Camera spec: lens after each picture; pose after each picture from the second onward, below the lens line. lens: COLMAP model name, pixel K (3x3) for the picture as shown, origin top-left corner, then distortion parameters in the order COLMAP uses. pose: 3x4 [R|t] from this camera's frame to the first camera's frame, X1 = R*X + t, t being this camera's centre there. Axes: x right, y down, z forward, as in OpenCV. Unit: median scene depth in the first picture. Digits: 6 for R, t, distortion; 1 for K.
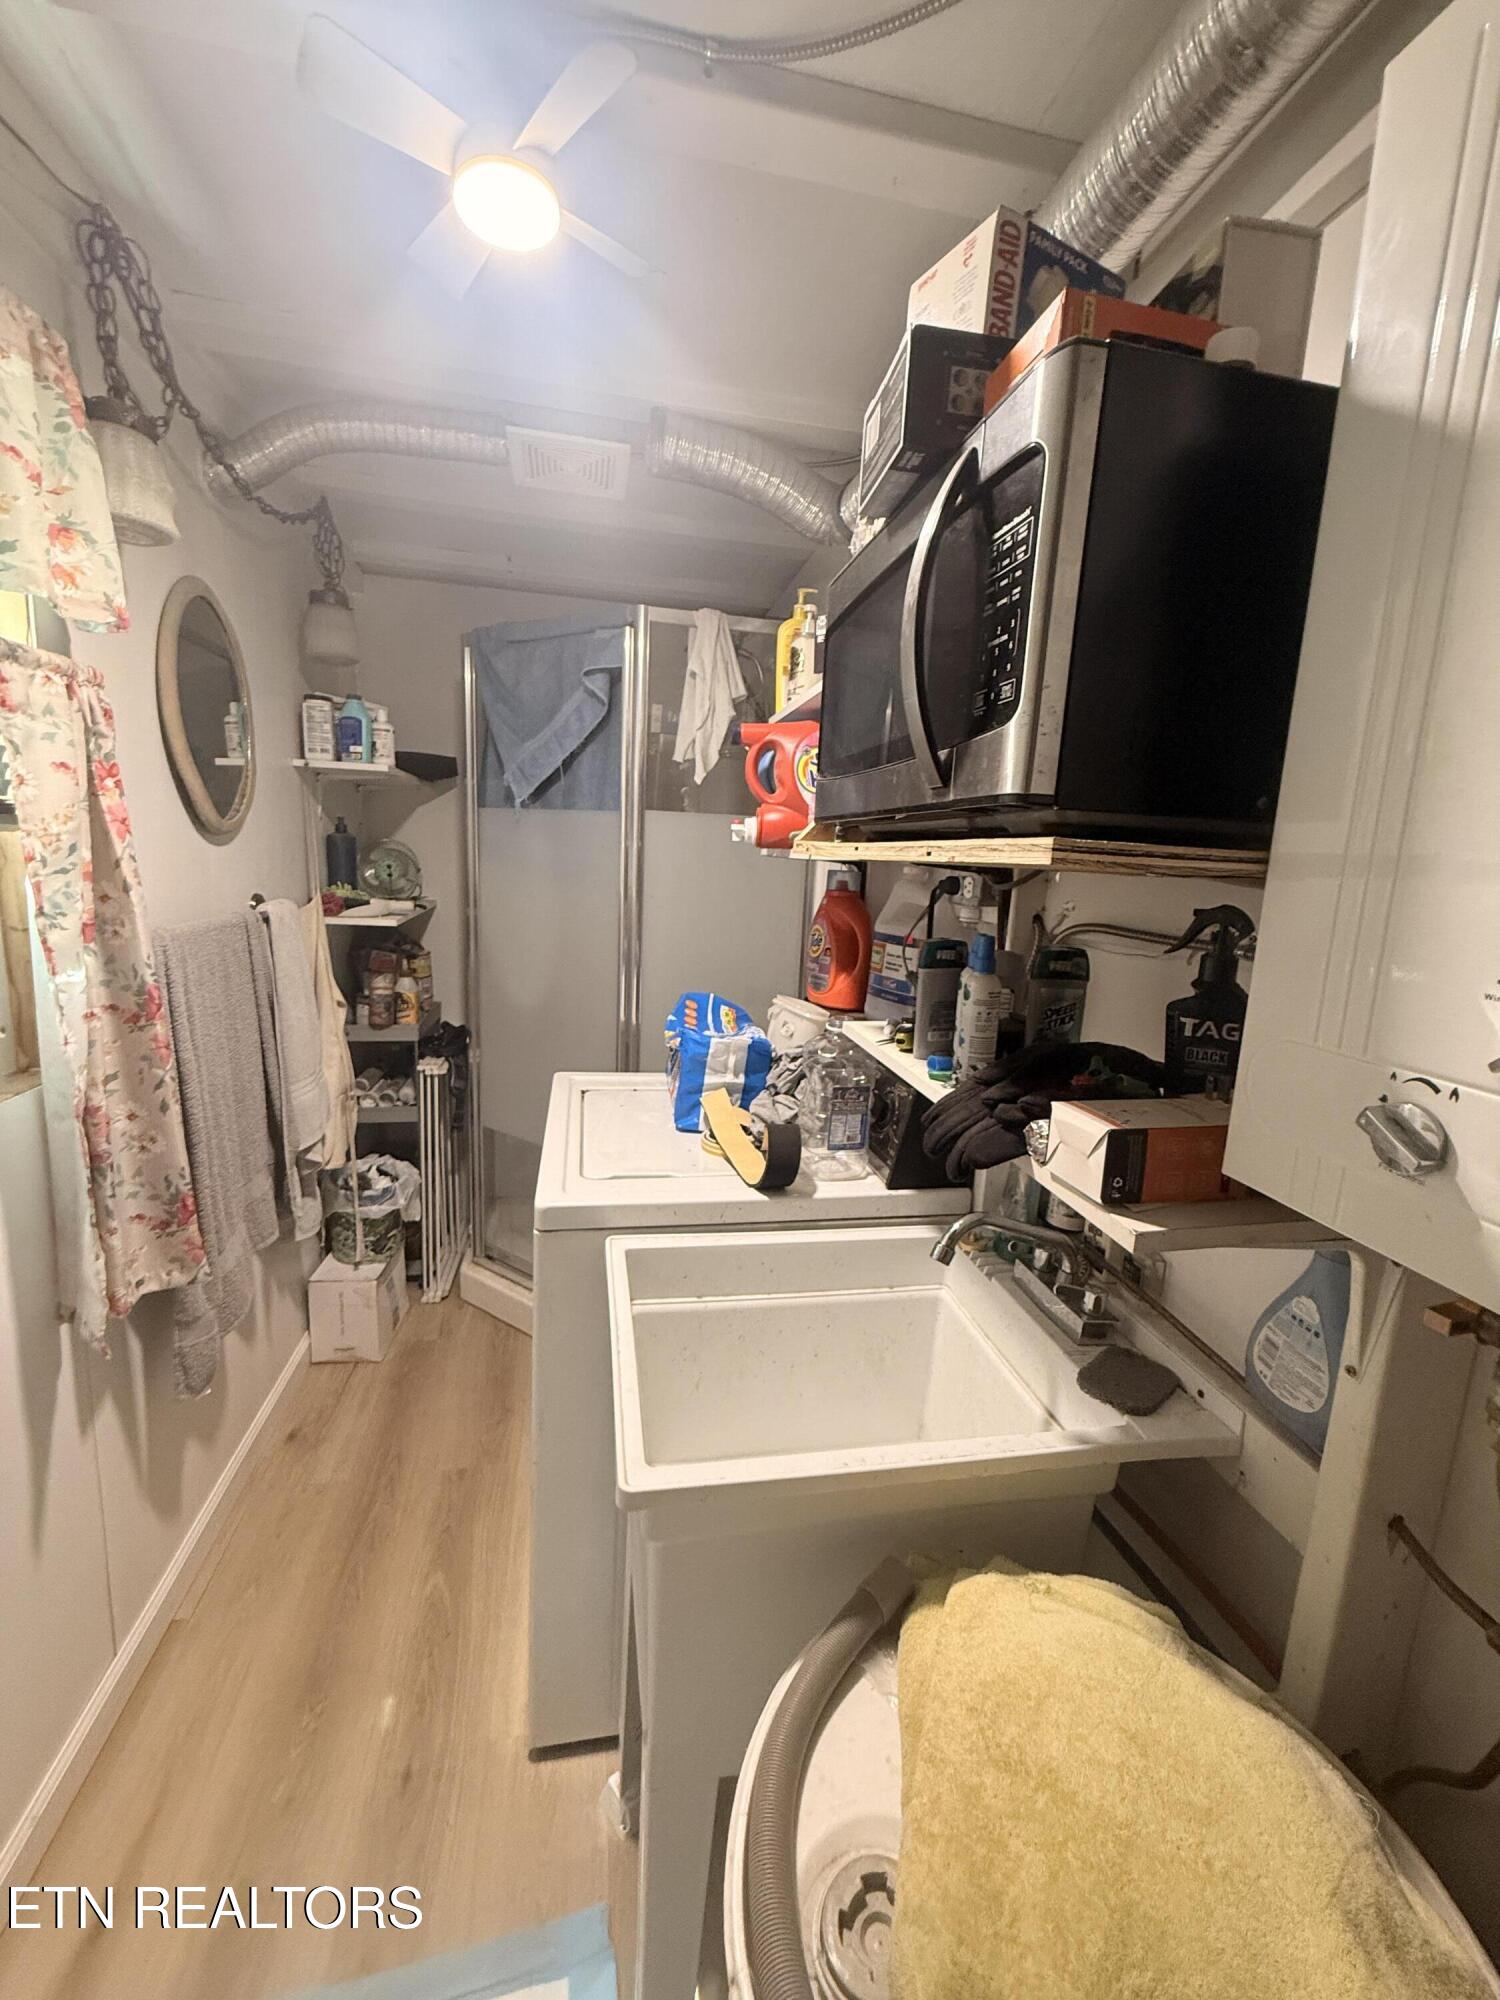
lens RADIAL K [[803.1, 0, 747.1], [0, 803.1, 999.8], [0, 0, 1]] dist [0.000709, -0.000534]
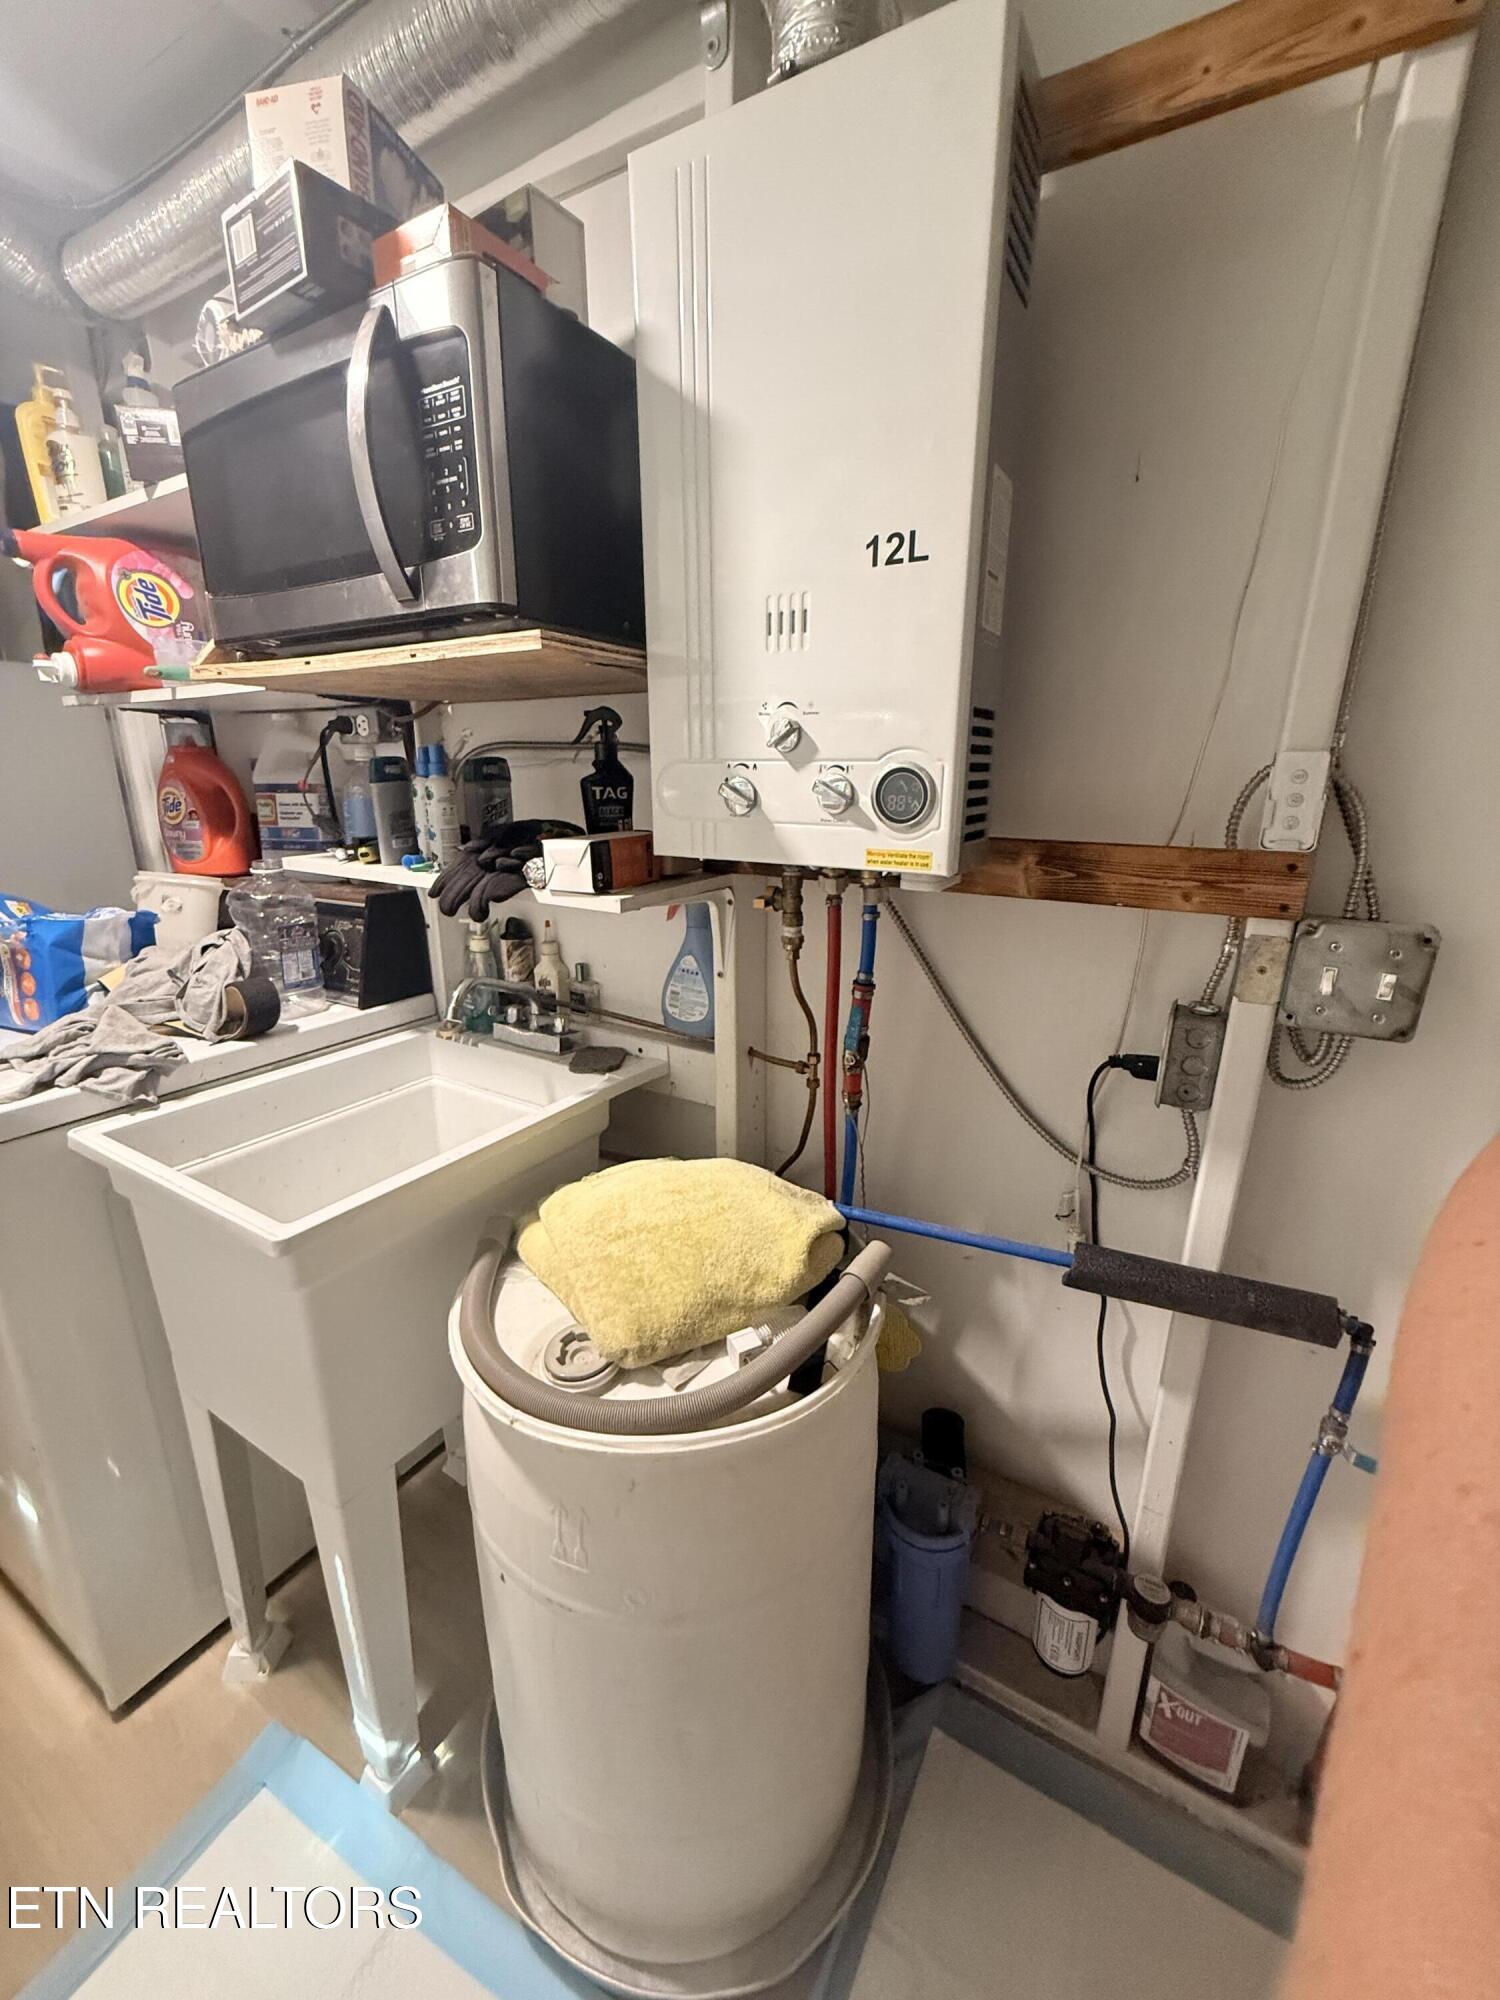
lens RADIAL K [[803.1, 0, 747.1], [0, 803.1, 999.8], [0, 0, 1]] dist [0.000709, -0.000534]
pose [[0.676551, -0.248405, 0.693234, -0.378711], [0.158127, 0.968434, 0.192696, 0.159941], [-0.719218, -0.020750, 0.694475, -0.227376]]
